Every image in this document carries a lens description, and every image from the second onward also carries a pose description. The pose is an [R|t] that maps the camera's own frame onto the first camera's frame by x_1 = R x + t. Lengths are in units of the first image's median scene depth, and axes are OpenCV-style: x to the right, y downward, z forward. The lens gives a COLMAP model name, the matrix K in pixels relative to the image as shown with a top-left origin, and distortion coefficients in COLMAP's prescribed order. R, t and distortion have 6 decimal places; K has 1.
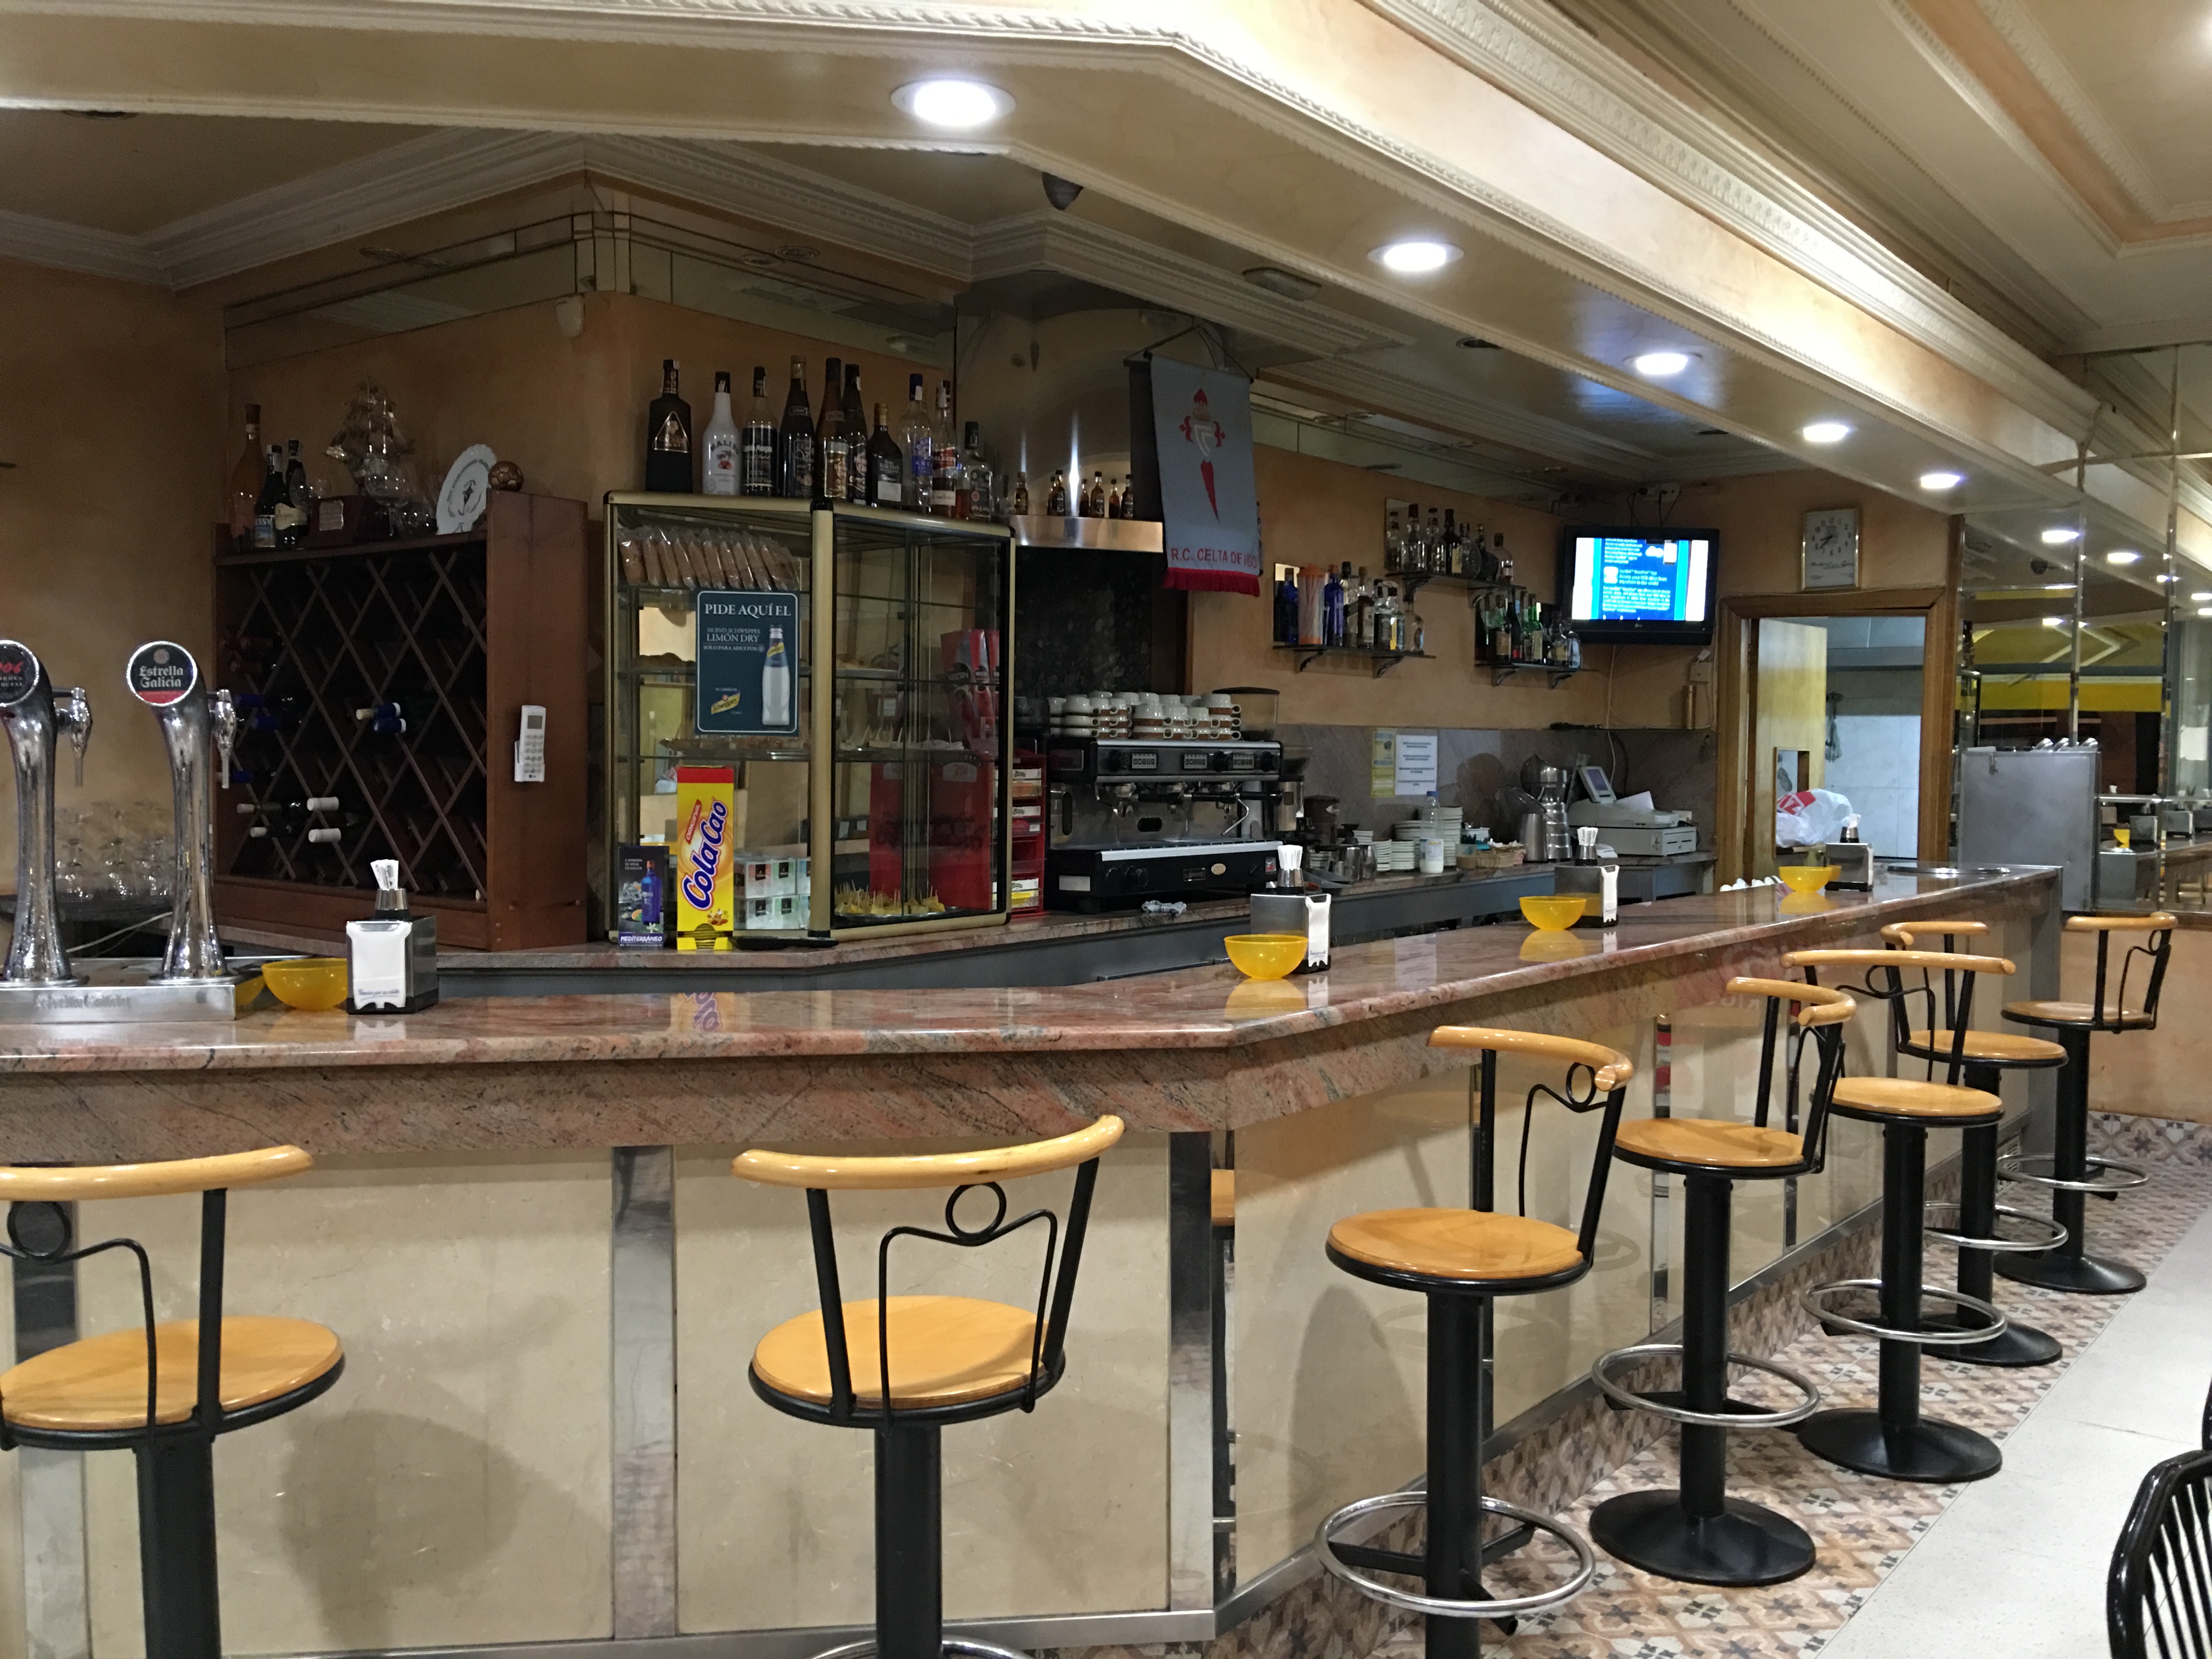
lens RADIAL K [[1850.4, 0, 1107.4], [0, 1850.4, 814.9], [0, 0, 1]] dist [0.015528, -0.014044]
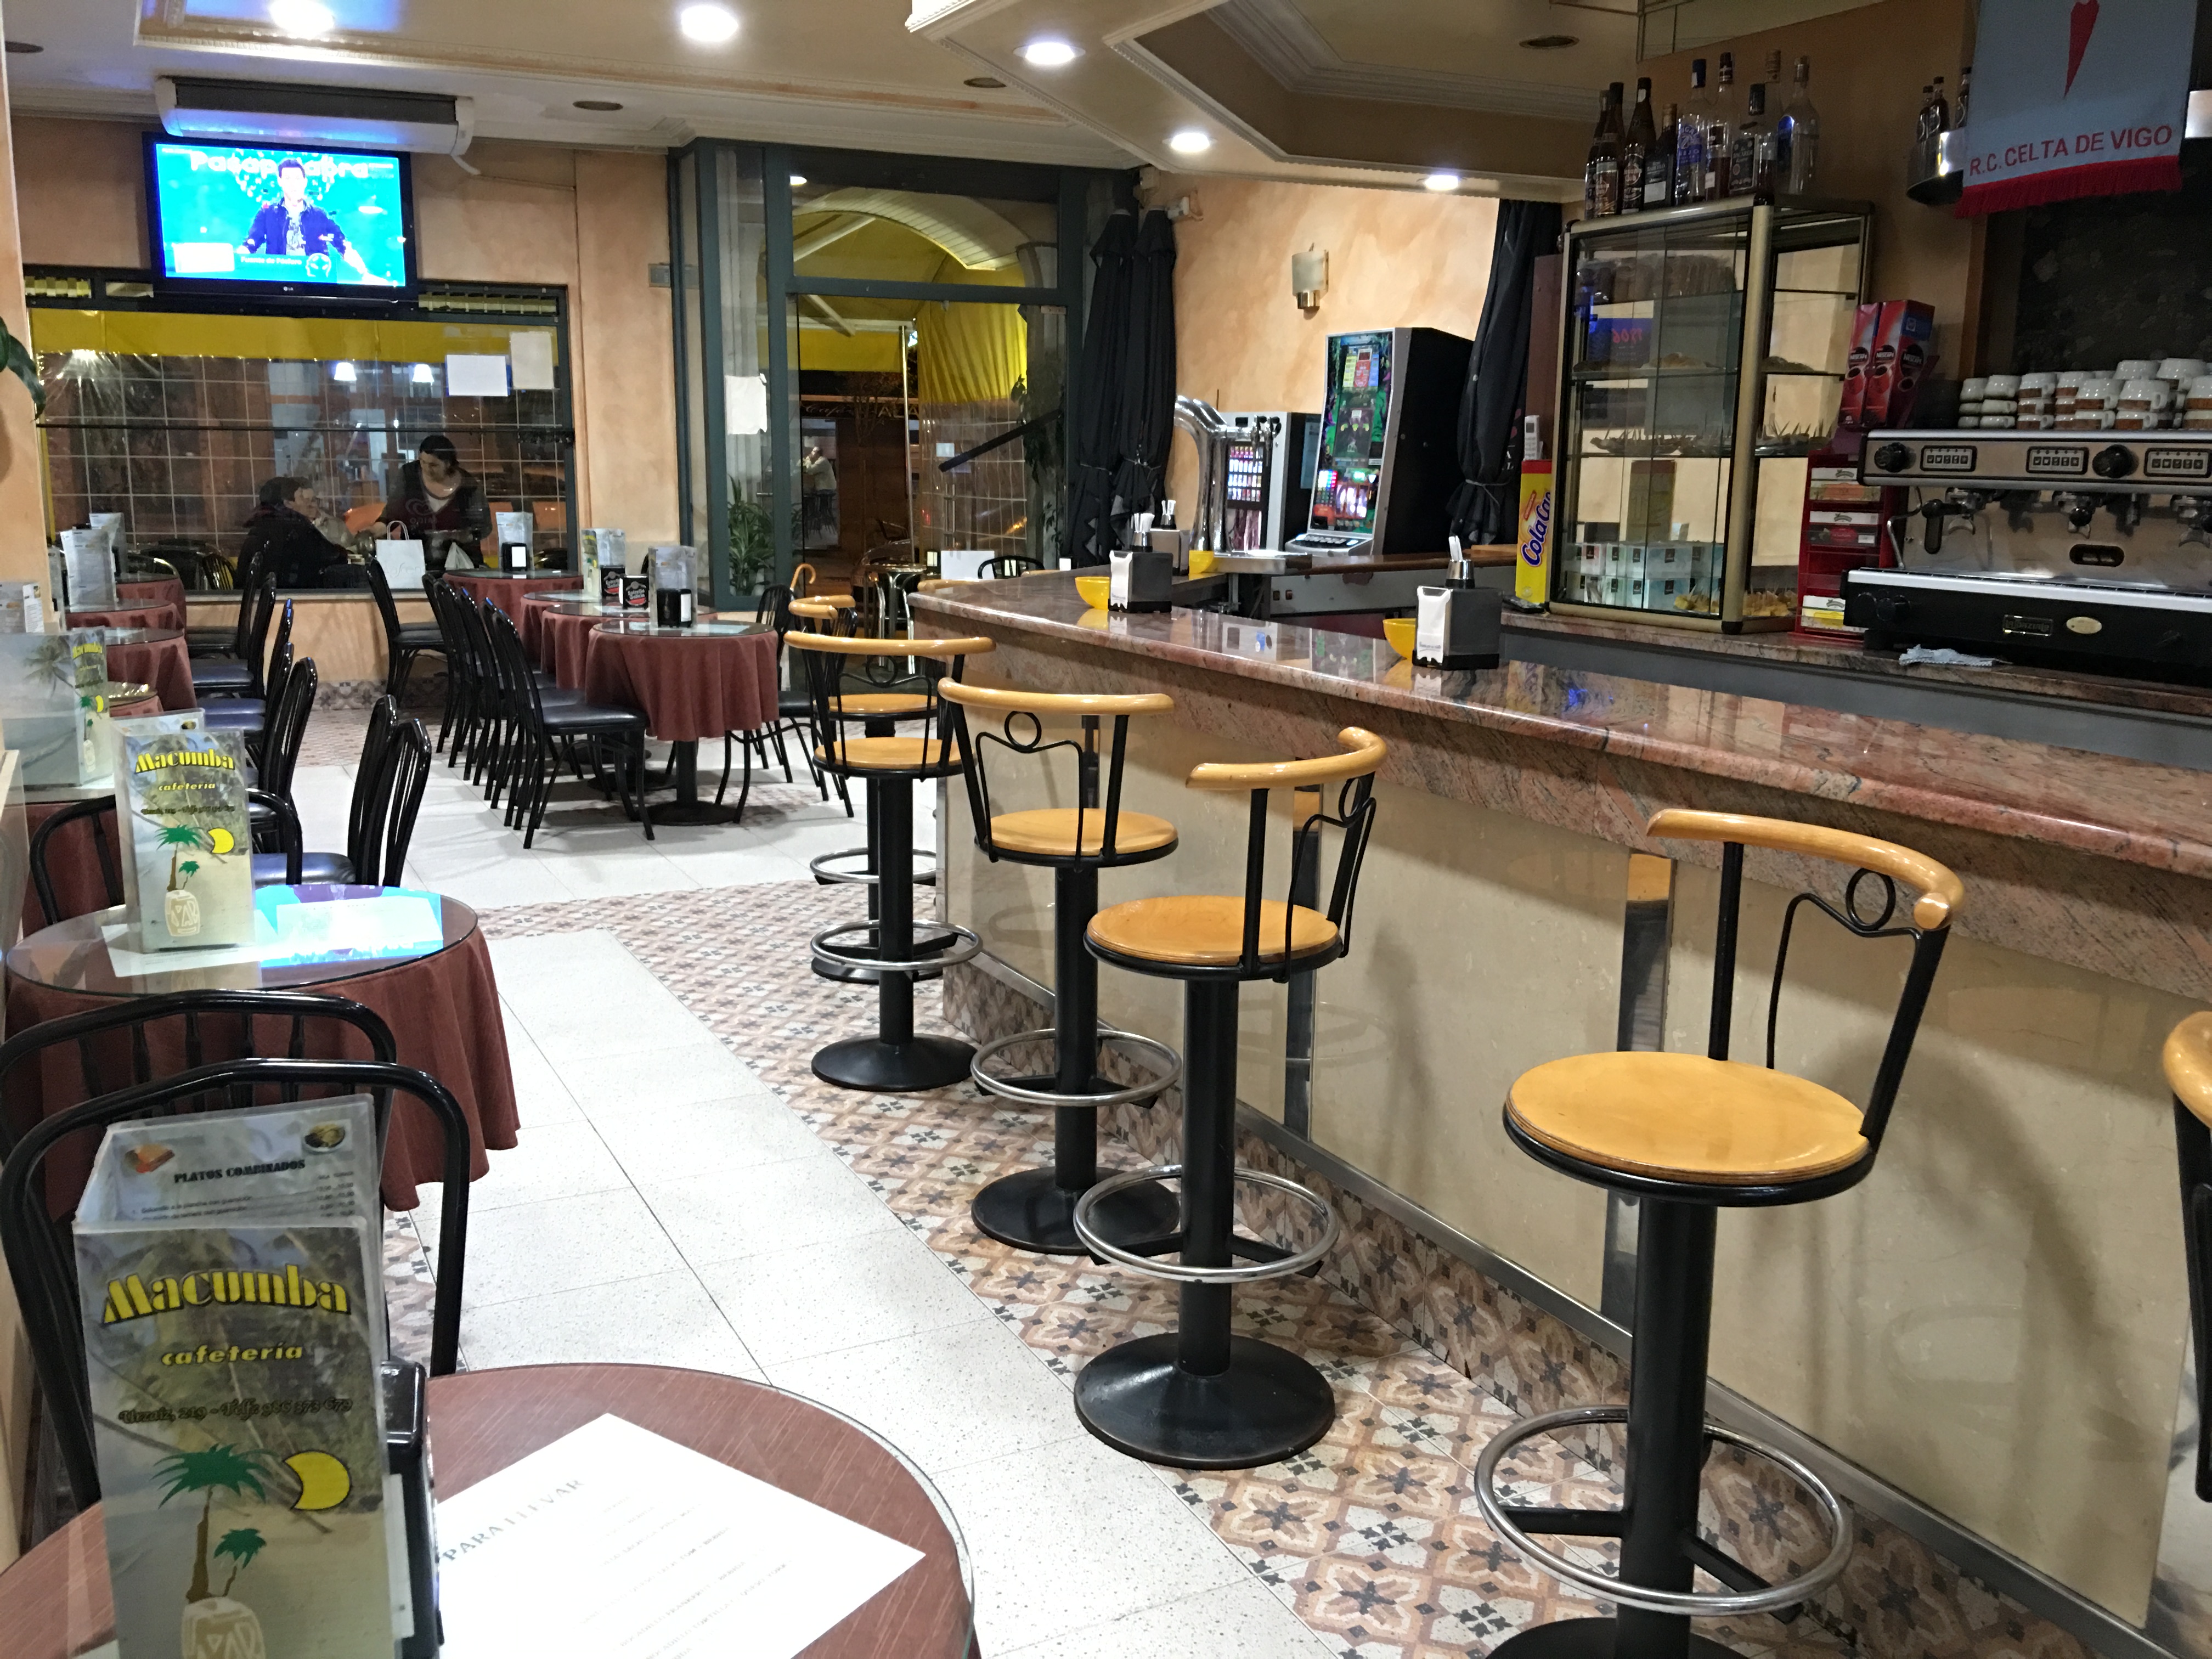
lens RADIAL K [[1850.4, 0, 1111.4], [0, 1850.4, 839.0], [0, 0, 1]] dist [0.015528, -0.014044]
pose [[-0.398967, 0.175535, -0.900007, 1.067316], [-0.047660, 0.976210, 0.211525, -0.026659], [0.915726, 0.127286, -0.381109, 1.229831]]
